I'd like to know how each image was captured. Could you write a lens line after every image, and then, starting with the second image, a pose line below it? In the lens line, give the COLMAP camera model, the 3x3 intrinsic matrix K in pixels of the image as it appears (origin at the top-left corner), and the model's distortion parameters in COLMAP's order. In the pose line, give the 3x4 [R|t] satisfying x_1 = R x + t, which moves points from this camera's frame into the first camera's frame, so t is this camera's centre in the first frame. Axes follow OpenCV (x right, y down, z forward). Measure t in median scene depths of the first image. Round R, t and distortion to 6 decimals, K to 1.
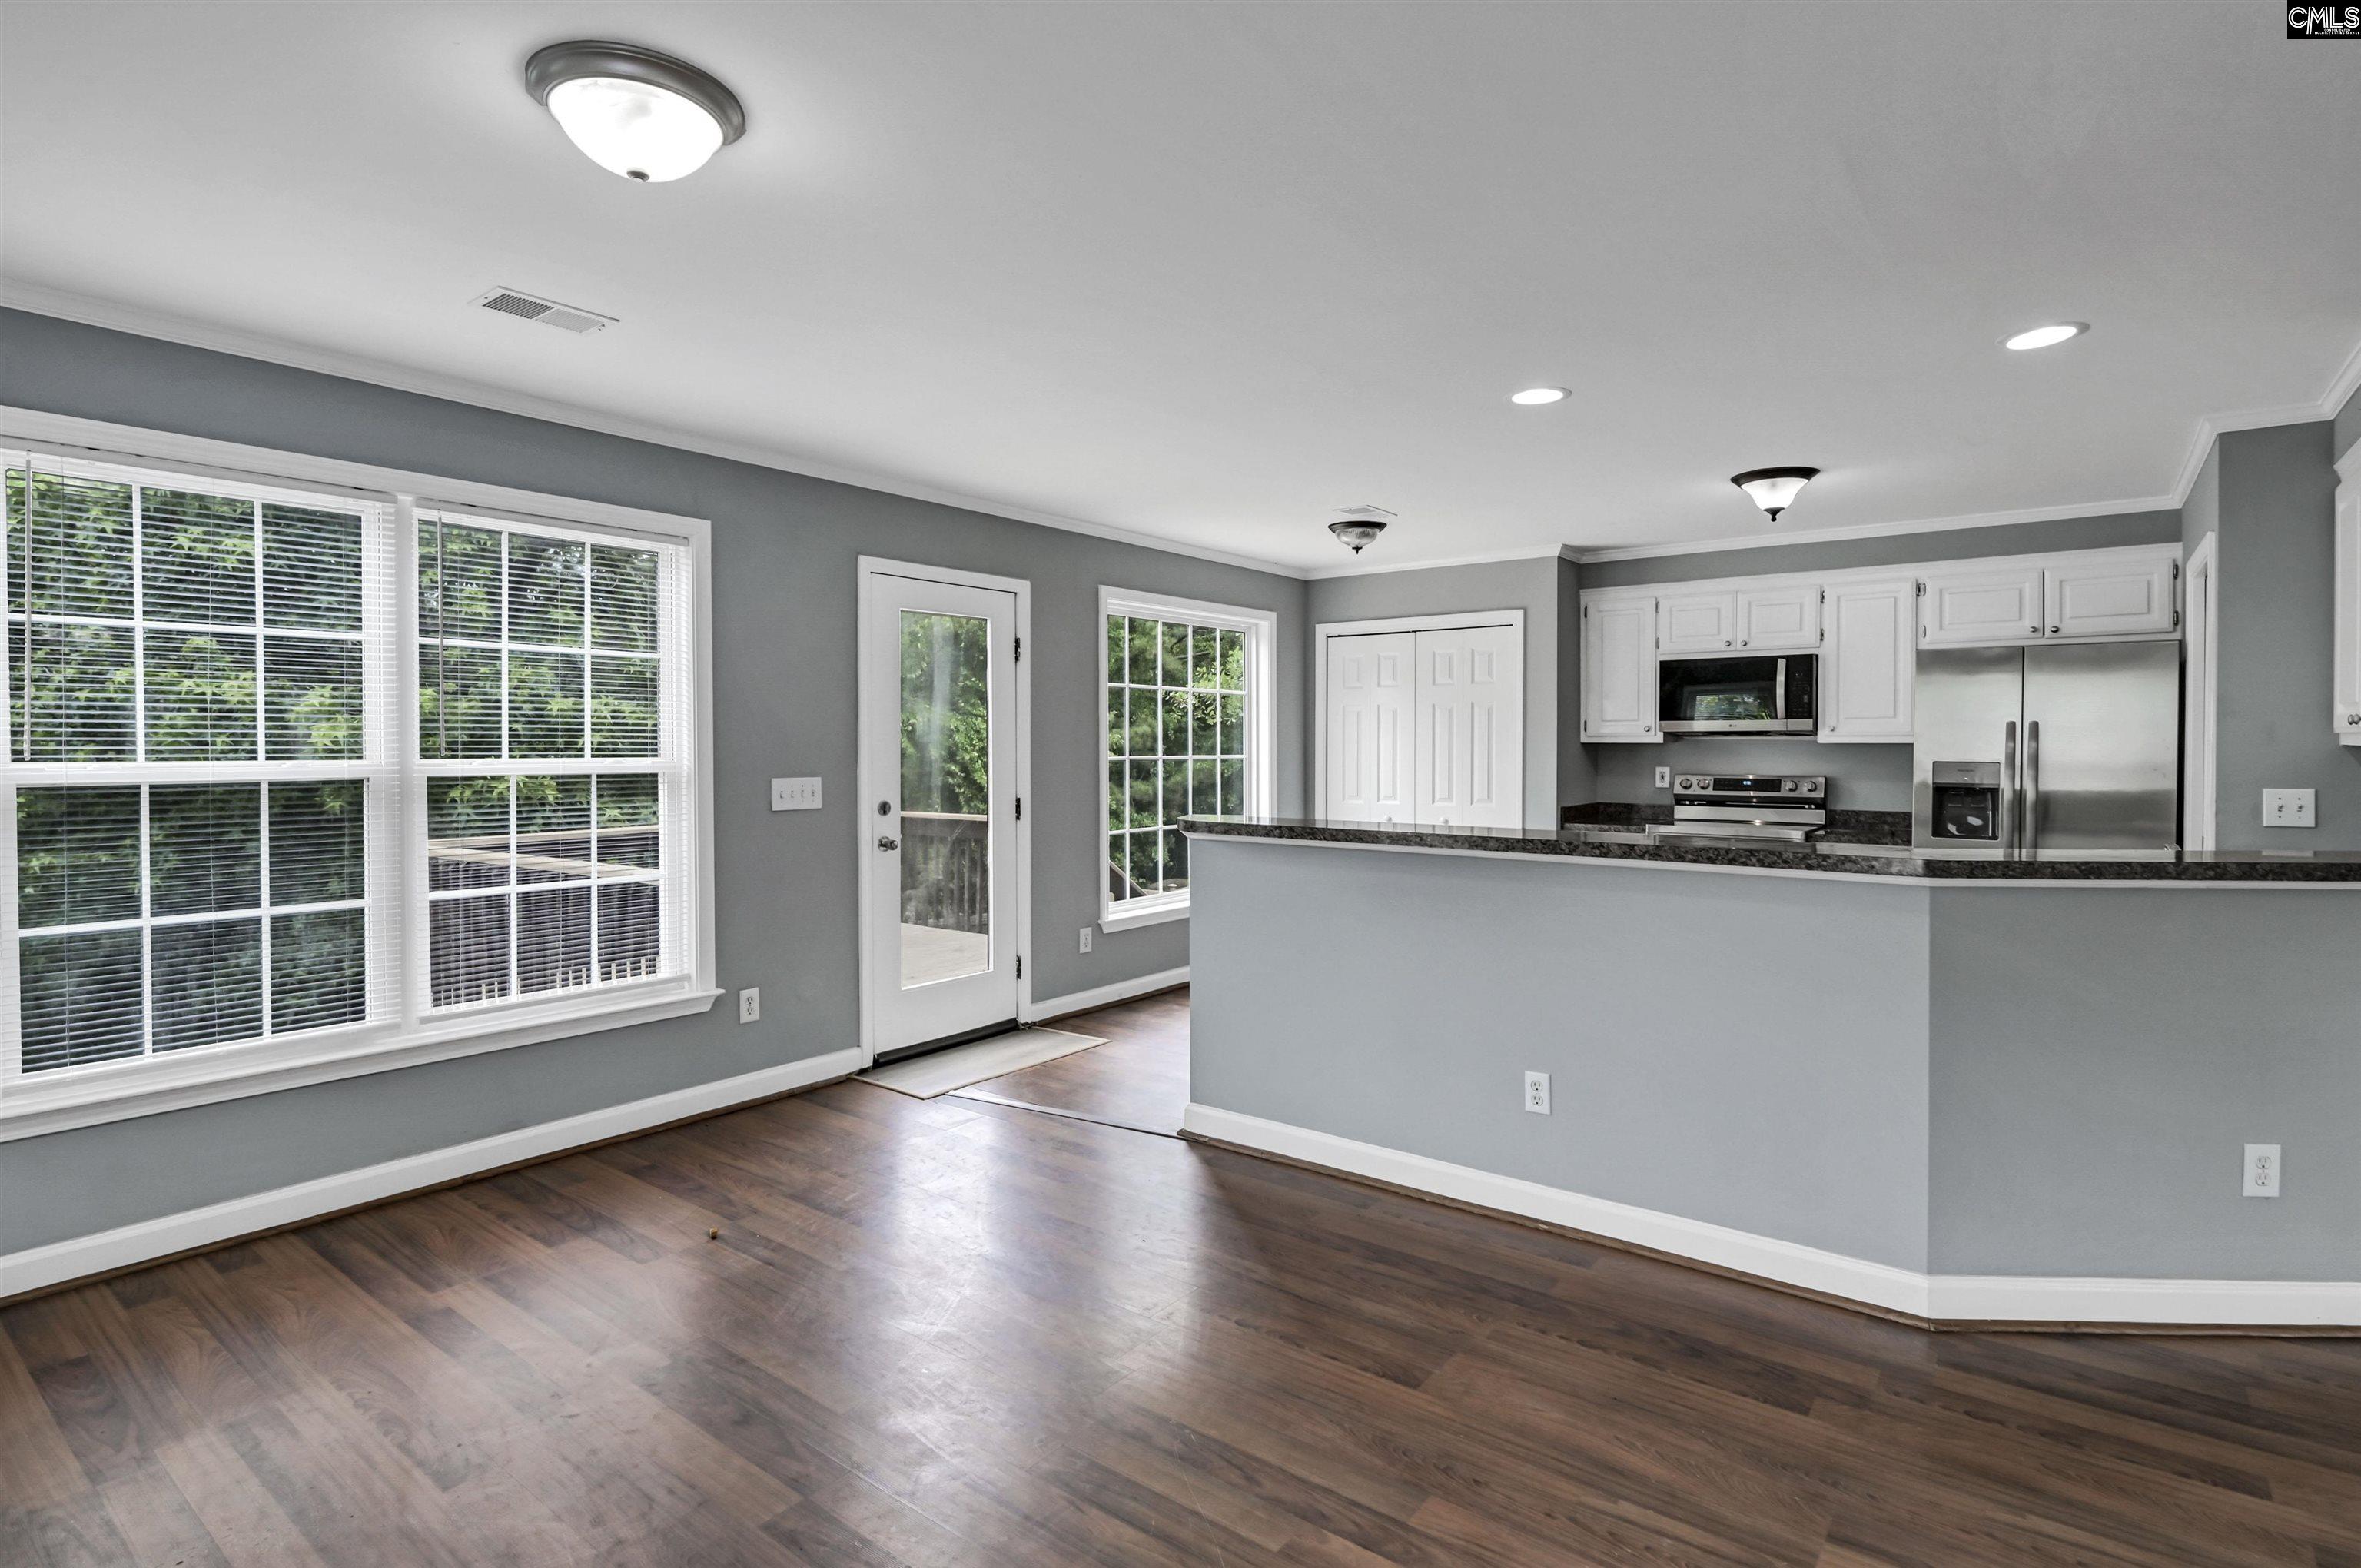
lens RADIAL K [[1157.6, 0, 1182.7], [0, 1157.6, 762.9], [0, 0, 1]] dist [-0.000259, -0.007678]
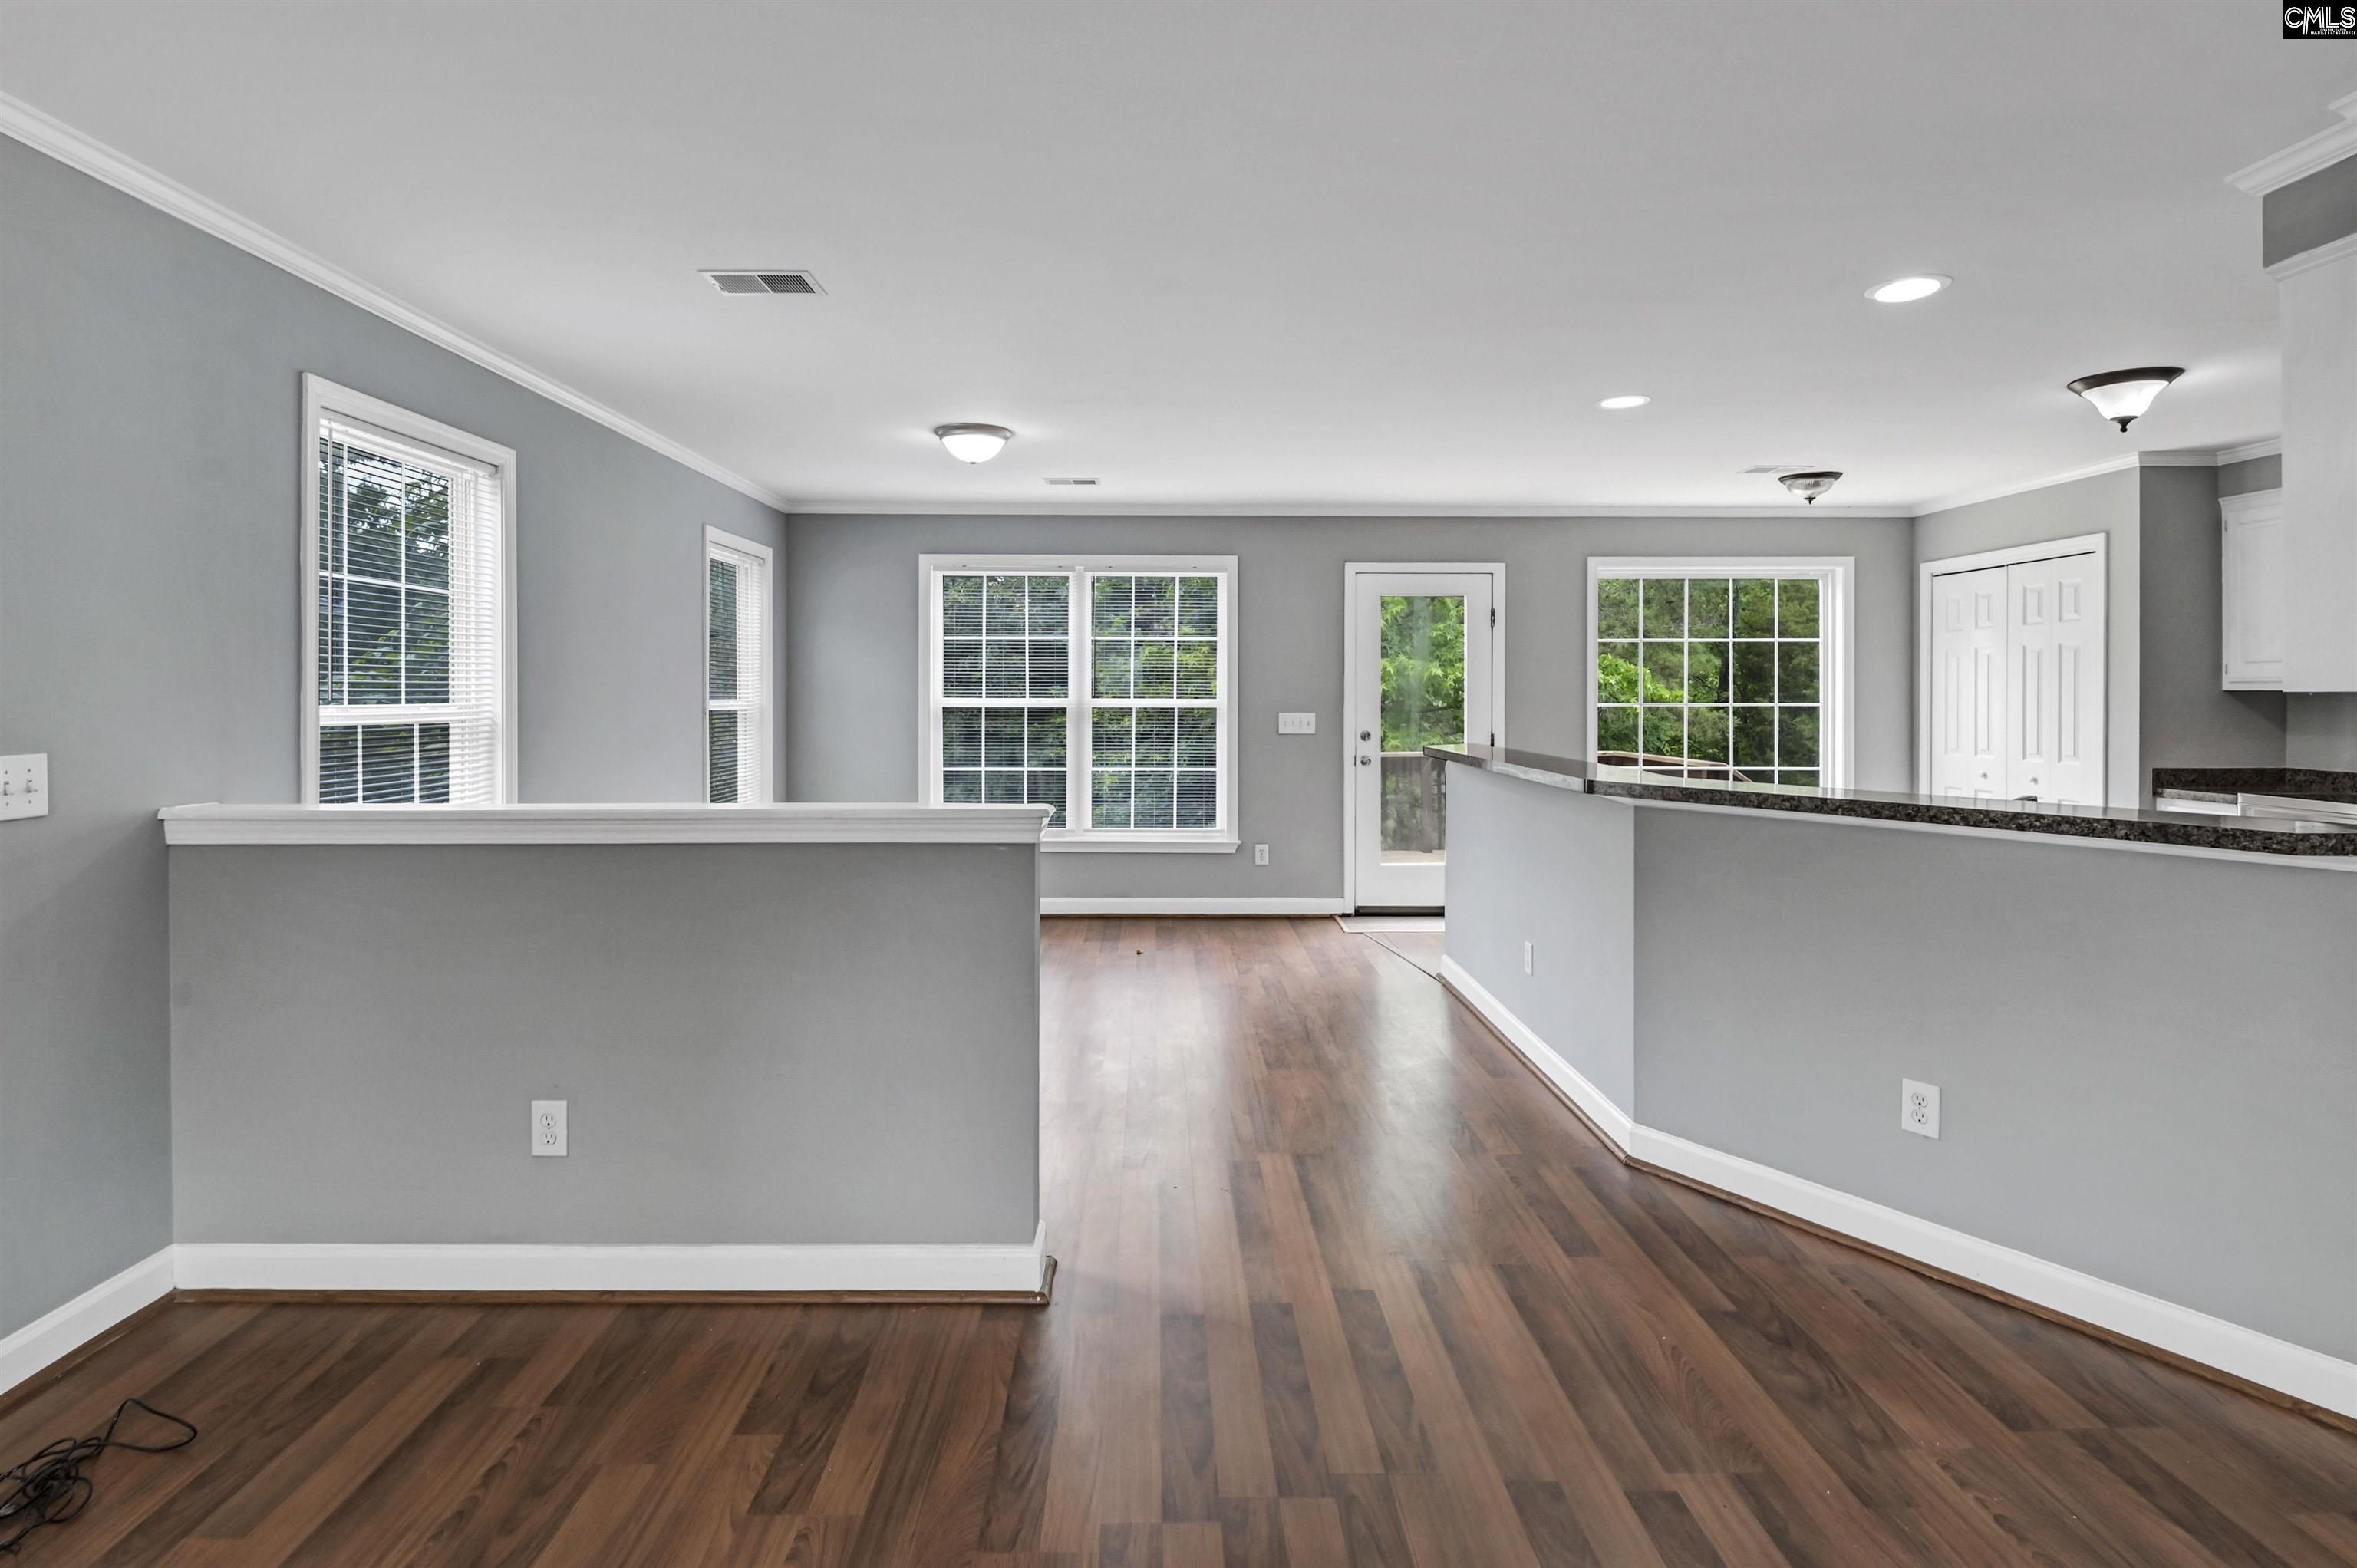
lens RADIAL K [[1188.5, 0, 1170.2], [0, 1188.5, 698.4], [0, 0, 1]] dist [0.000608, 0.000261]
pose [[0.613542, 0.004724, -0.789648, 0.839320], [-0.014351, 0.999884, -0.005169, 0.004265], [0.789532, 0.014503, 0.613539, -0.108459]]
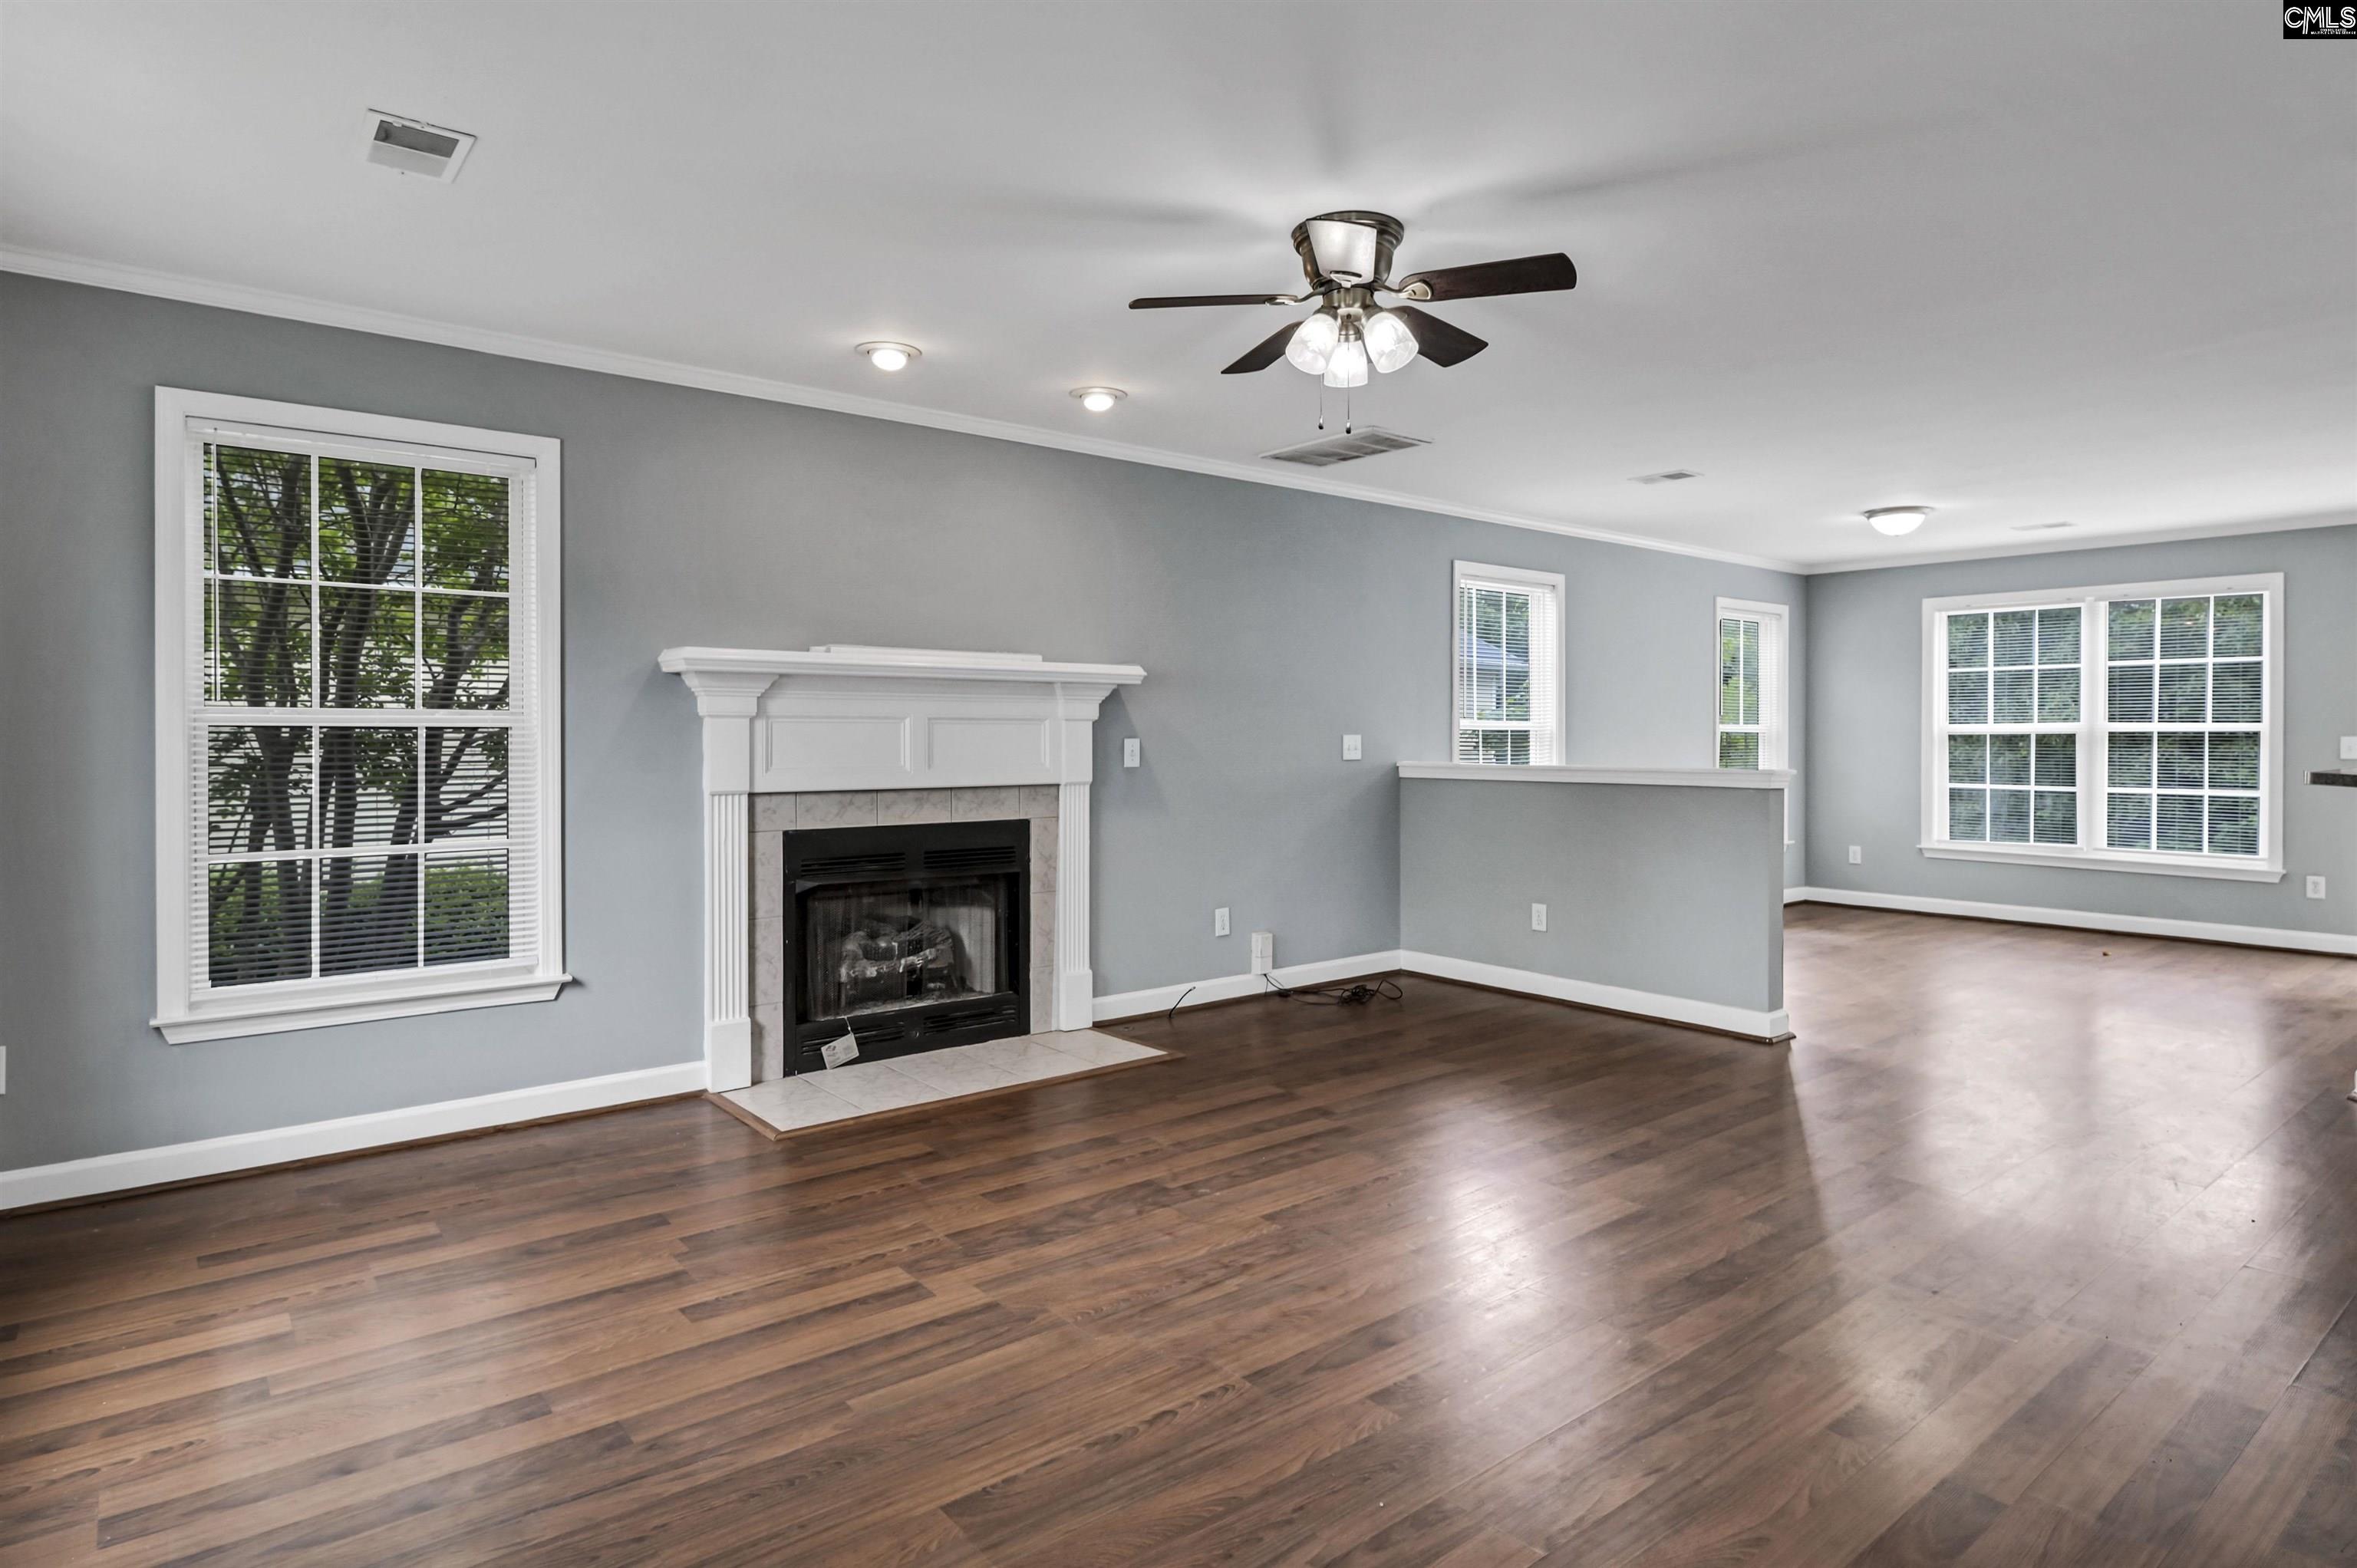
lens RADIAL K [[1249.4, 0, 1175.7], [0, 1249.4, 743.4], [0, 0, 1]] dist [0.001624, 0.000430]
pose [[-0.249774, 0.005799, -0.968287, 1.559232], [-0.018000, 0.999781, 0.010631, 0.032641], [0.968137, 0.020085, -0.249615, -0.028883]]
